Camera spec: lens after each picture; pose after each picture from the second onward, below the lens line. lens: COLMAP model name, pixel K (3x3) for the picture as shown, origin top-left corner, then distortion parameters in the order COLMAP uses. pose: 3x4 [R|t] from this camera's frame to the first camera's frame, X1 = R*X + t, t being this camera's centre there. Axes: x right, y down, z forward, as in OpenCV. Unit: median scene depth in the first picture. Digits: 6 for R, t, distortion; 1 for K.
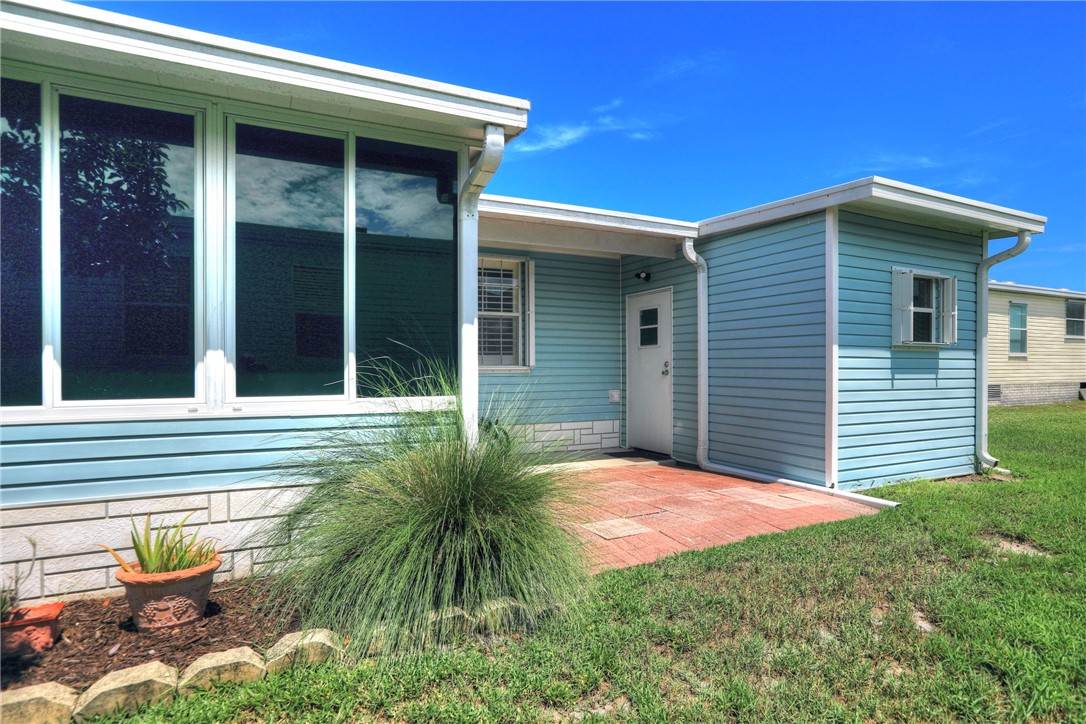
lens RADIAL K [[575.4, 0, 543.3], [0, 575.4, 368.4], [0, 0, 1]] dist [-0.014185, 0.000480]
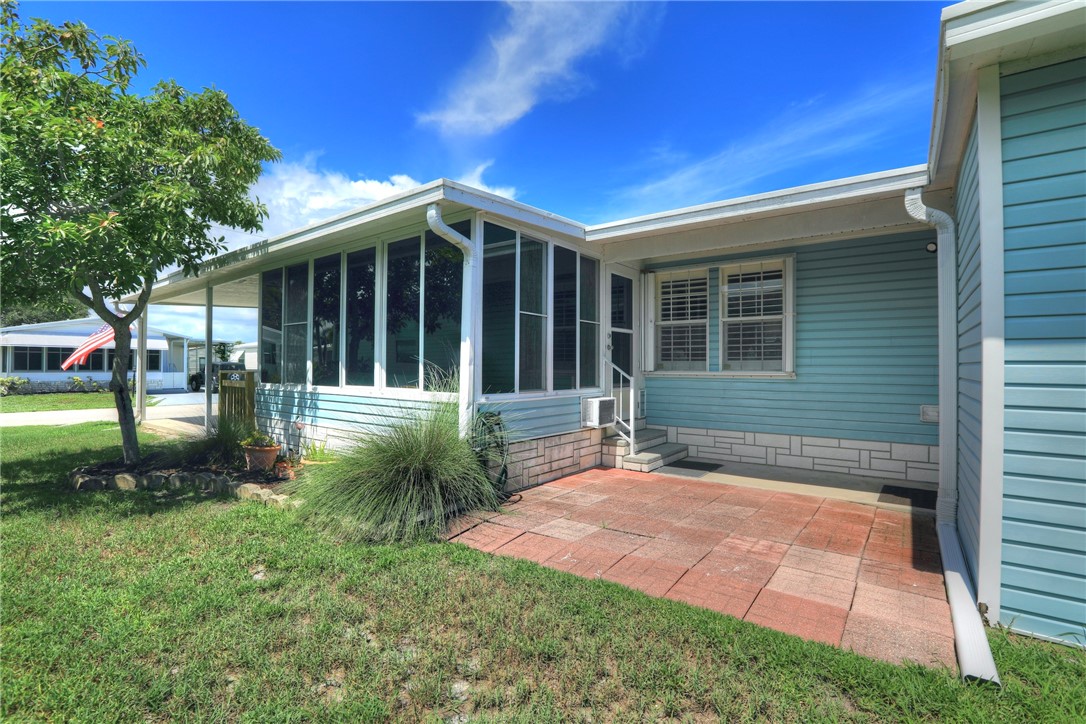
lens RADIAL K [[502.7, 0, 580.5], [0, 502.7, 357.2], [0, 0, 1]] dist [-0.009077, 0.006325]
pose [[0.473663, -0.014154, -0.880593, 0.838528], [-0.007629, 0.999767, -0.020173, -0.013864], [0.880673, 0.016273, 0.473445, 0.522127]]
